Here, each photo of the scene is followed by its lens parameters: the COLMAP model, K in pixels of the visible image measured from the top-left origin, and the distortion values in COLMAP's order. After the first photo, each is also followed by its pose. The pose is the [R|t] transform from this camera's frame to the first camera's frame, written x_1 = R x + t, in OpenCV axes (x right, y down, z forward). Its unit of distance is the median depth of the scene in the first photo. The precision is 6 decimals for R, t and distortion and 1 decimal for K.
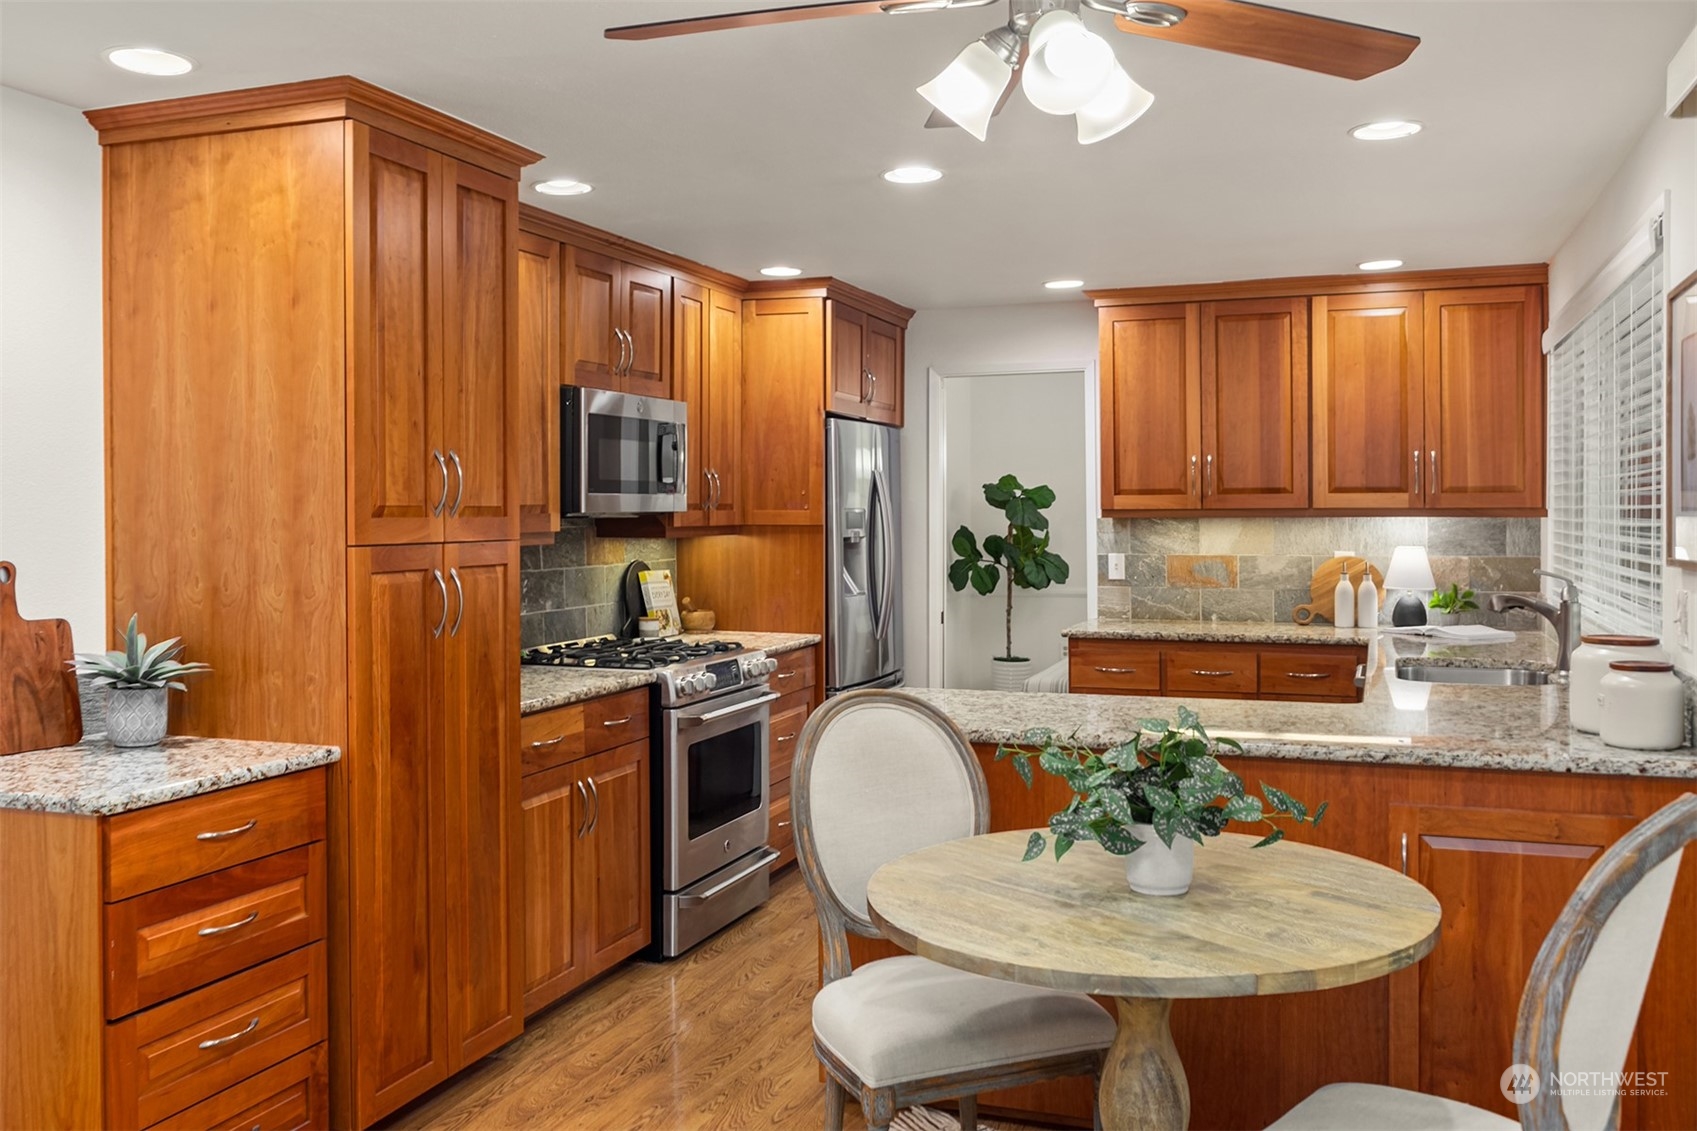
lens RADIAL K [[1503.6, 0, 843.7], [0, 1503.6, 535.2], [0, 0, 1]] dist [-0.005889, -0.004543]
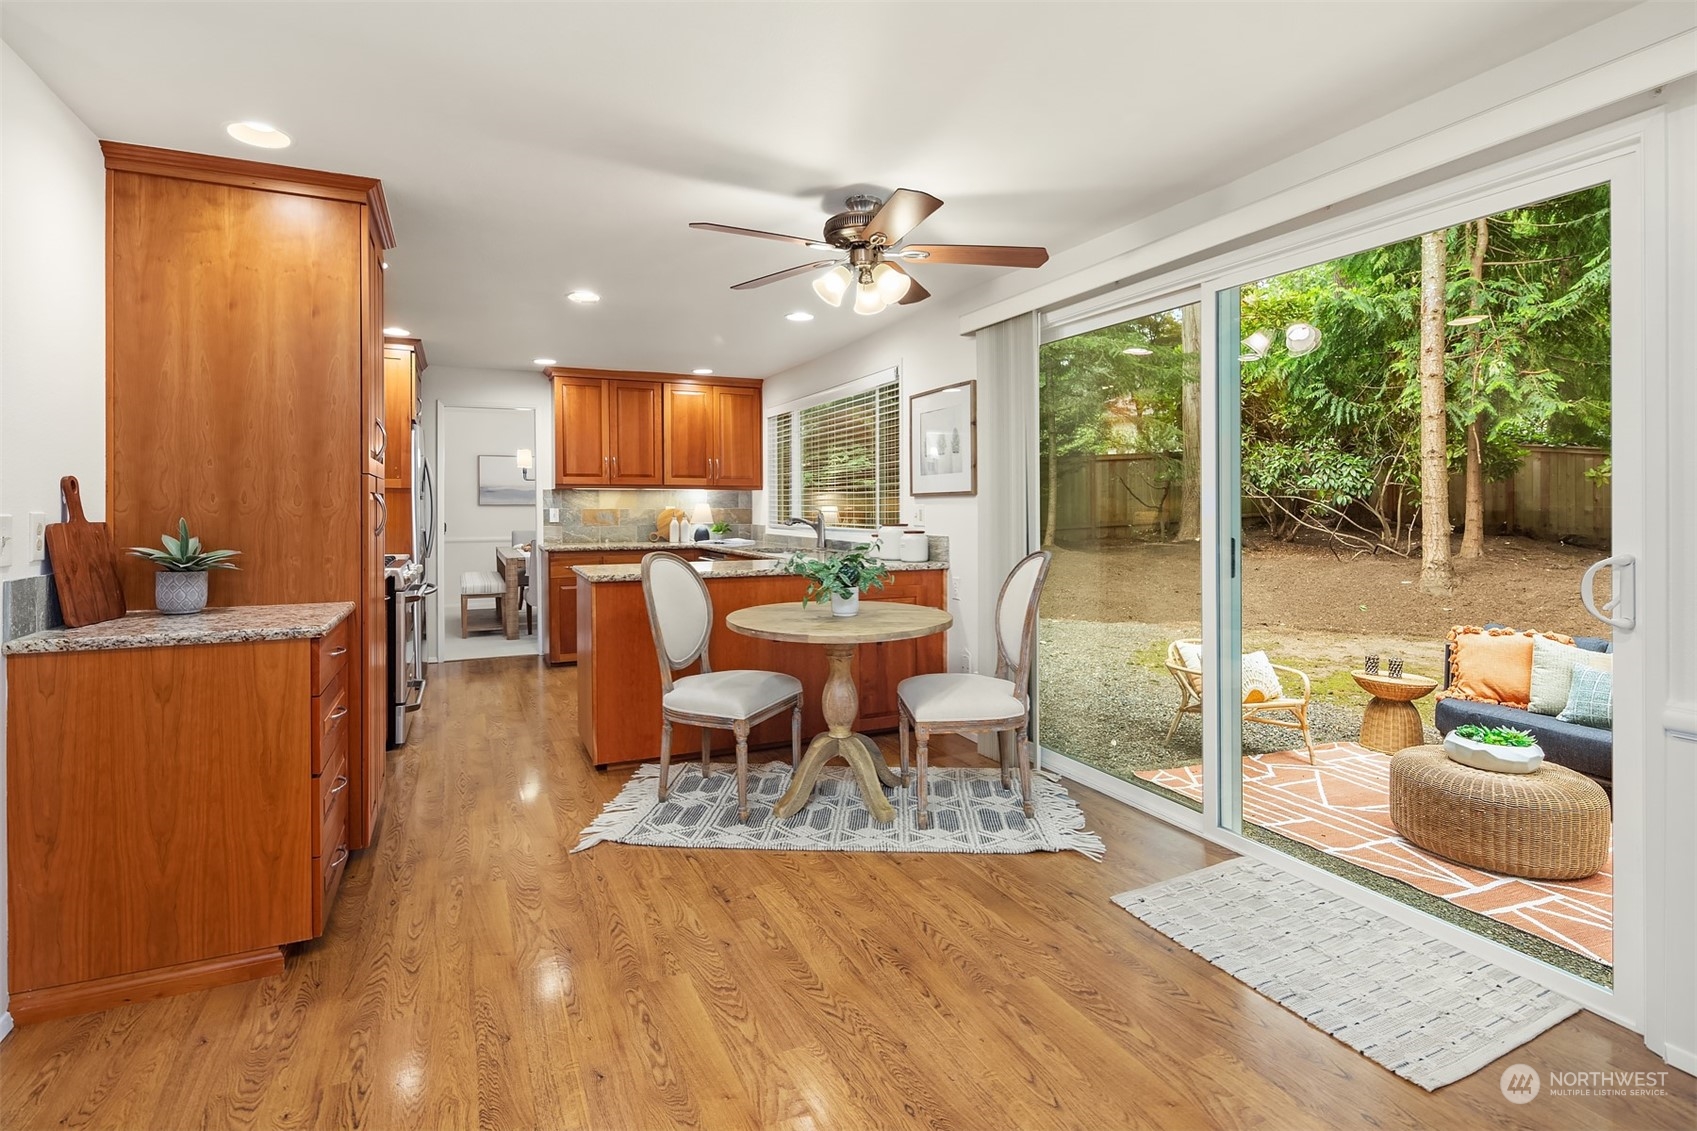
lens RADIAL K [[823.9, 0, 845.3], [0, 823.9, 506.5], [0, 0, 1]] dist [0.014292, 0.000164]
pose [[0.713809, 0.003264, 0.700333, -0.316440], [0.010073, 0.999838, -0.014926, 0.032792], [-0.700268, 0.017708, 0.713660, 0.012749]]
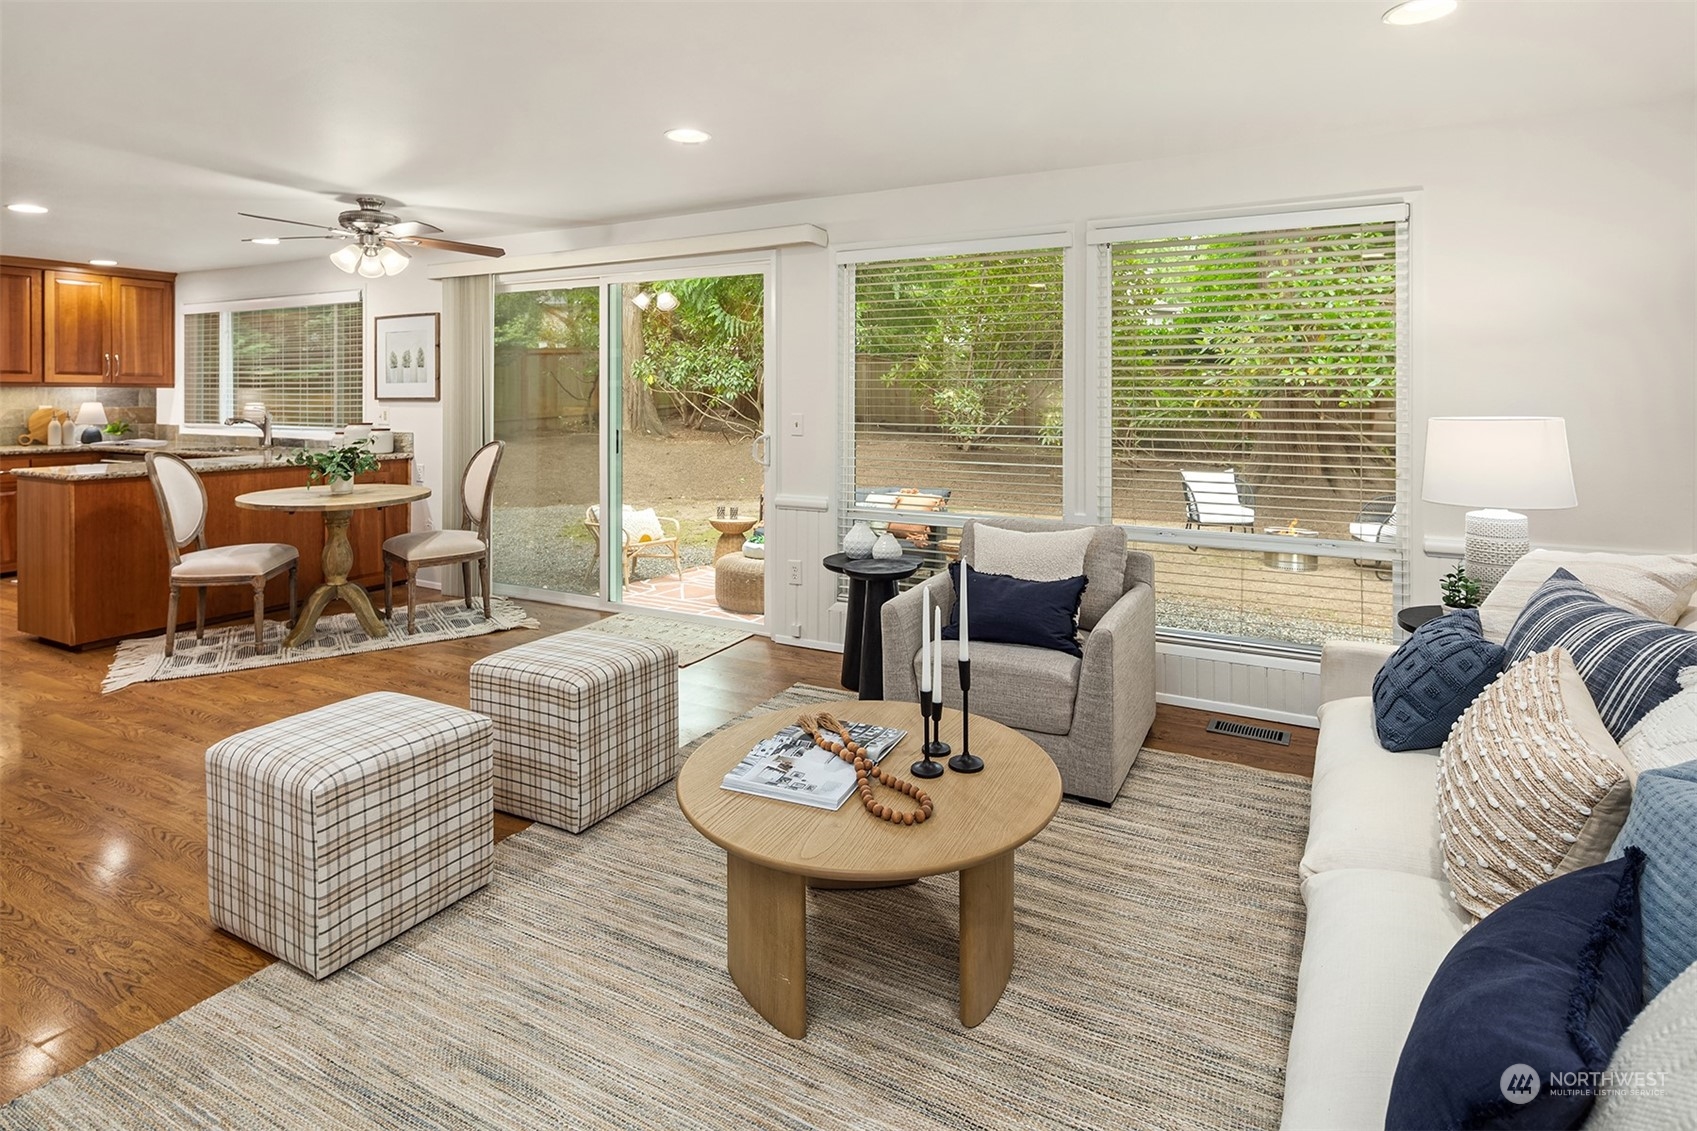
lens RADIAL K [[864.2, 0, 874.8], [0, 864.2, 393.7], [0, 0, 1]] dist [0.000888, -0.009836]
pose [[0.114688, 0.007113, 0.993376, -0.654897], [0.013701, 0.999868, -0.008741, 0.020788], [-0.993307, 0.014613, 0.114576, -0.161582]]
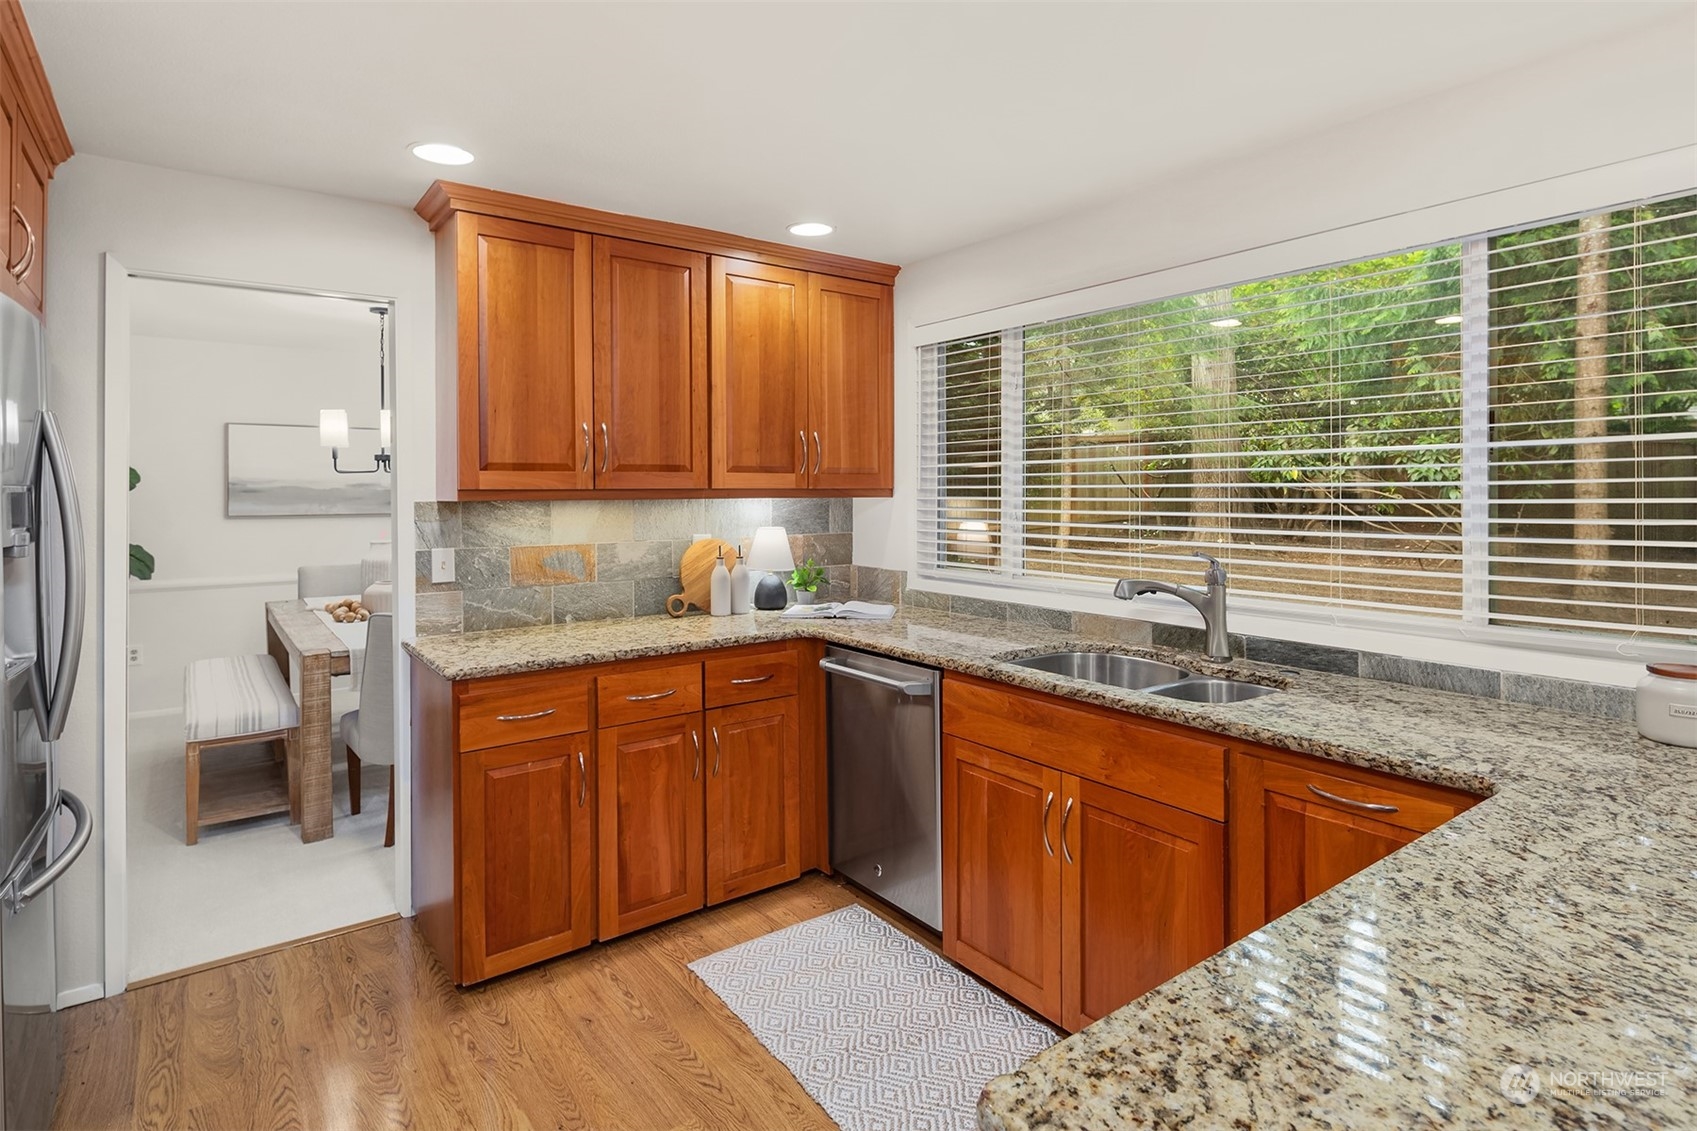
lens RADIAL K [[848.5, 0, 856.0], [0, 848.5, 495.9], [0, 0, 1]] dist [-0.036943, -0.000175]
pose [[0.545653, -0.002570, 0.838007, -0.069080], [0.017169, 0.999820, -0.008114, -0.008161], [-0.837835, 0.018815, 0.545599, 0.669319]]
